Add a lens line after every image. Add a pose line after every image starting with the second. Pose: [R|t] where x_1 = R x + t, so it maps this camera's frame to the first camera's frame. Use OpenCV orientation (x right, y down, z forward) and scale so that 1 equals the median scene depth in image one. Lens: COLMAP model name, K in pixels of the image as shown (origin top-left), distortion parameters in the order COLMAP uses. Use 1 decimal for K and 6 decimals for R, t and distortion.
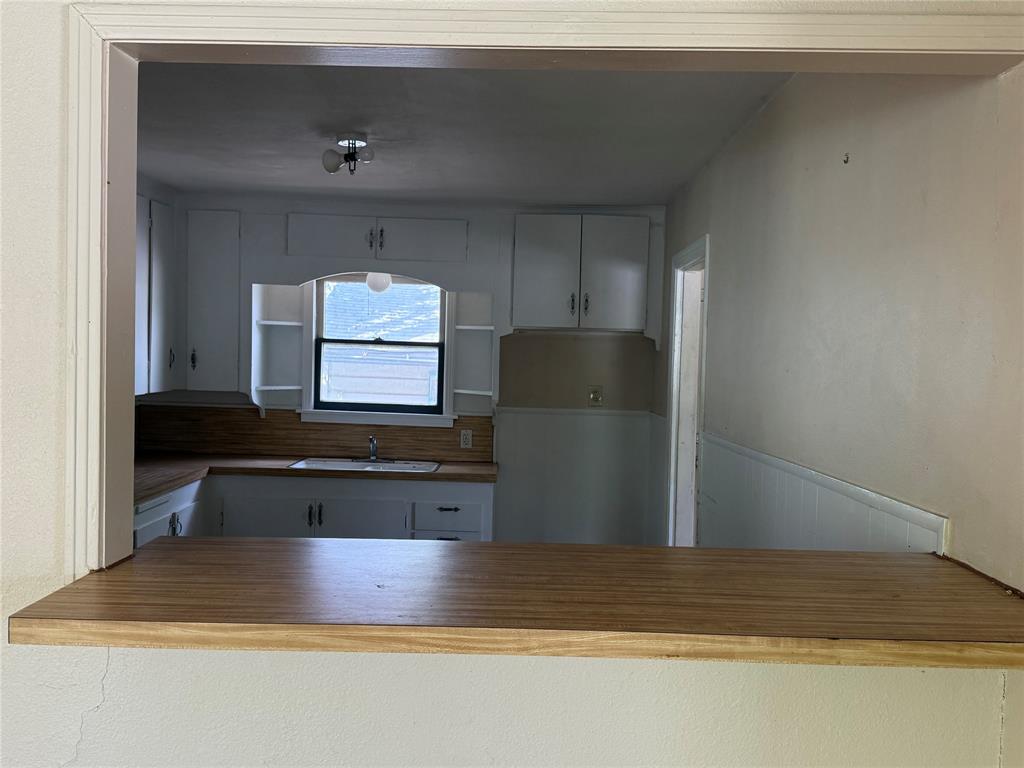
lens RADIAL K [[989.5, 0, 505.8], [0, 989.5, 391.7], [0, 0, 1]] dist [0.124609, 0.000000]
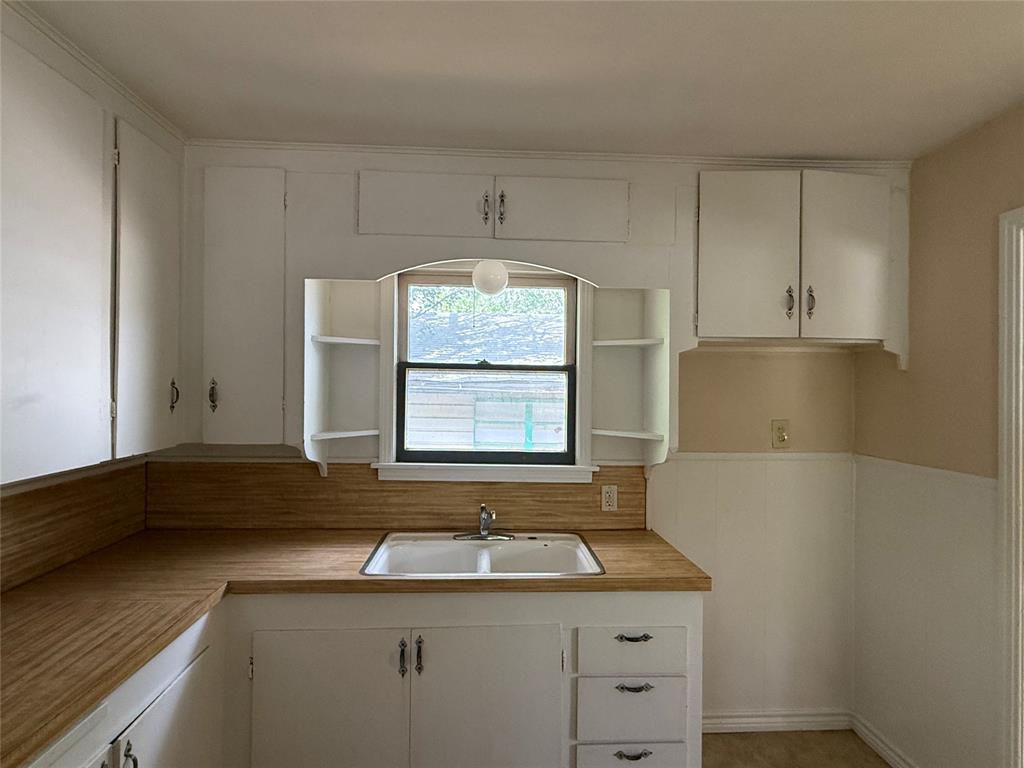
lens RADIAL K [[553.5, 0, 510.1], [0, 553.5, 384.1], [0, 0, 1]] dist [-0.000405, 0.002324]
pose [[0.997881, -0.017724, 0.062601, -0.141771], [0.020029, 0.999137, -0.036383, -0.022907], [-0.061902, 0.037560, 0.997375, 0.625215]]
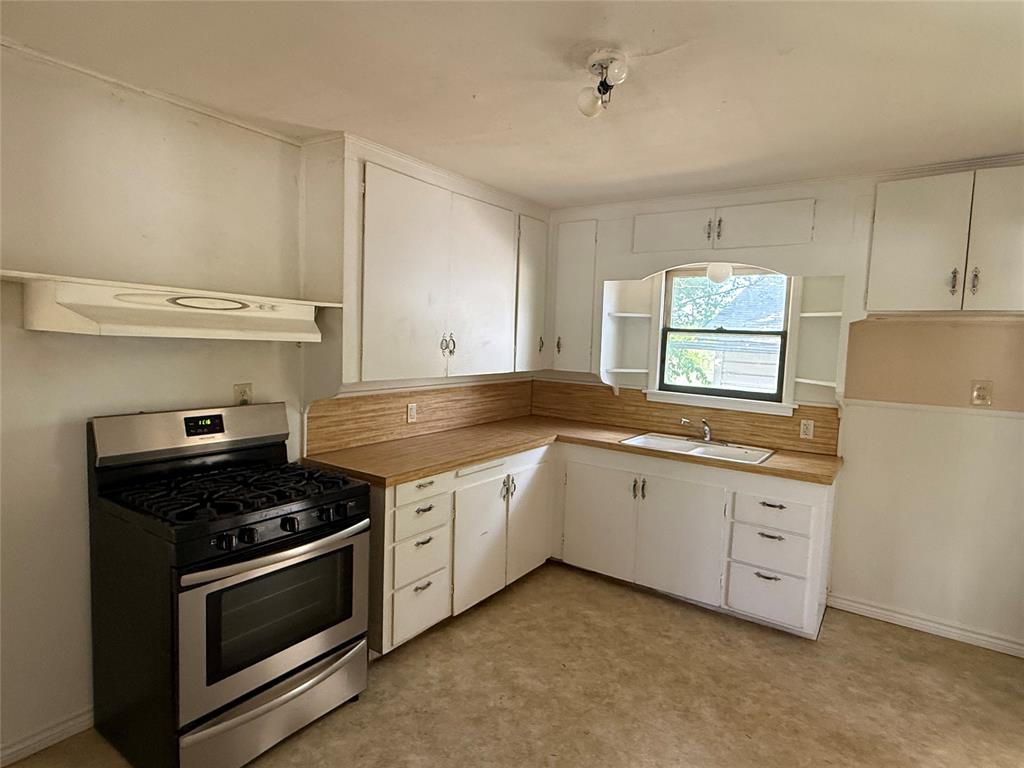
lens RADIAL K [[553.5, 0, 511.4], [0, 553.5, 384.3], [0, 0, 1]] dist [-0.000405, 0.002324]
pose [[0.820698, 0.048970, -0.569260, 0.031231], [-0.032750, 0.998714, 0.038698, -0.008697], [0.570423, -0.013116, 0.821246, 0.399533]]
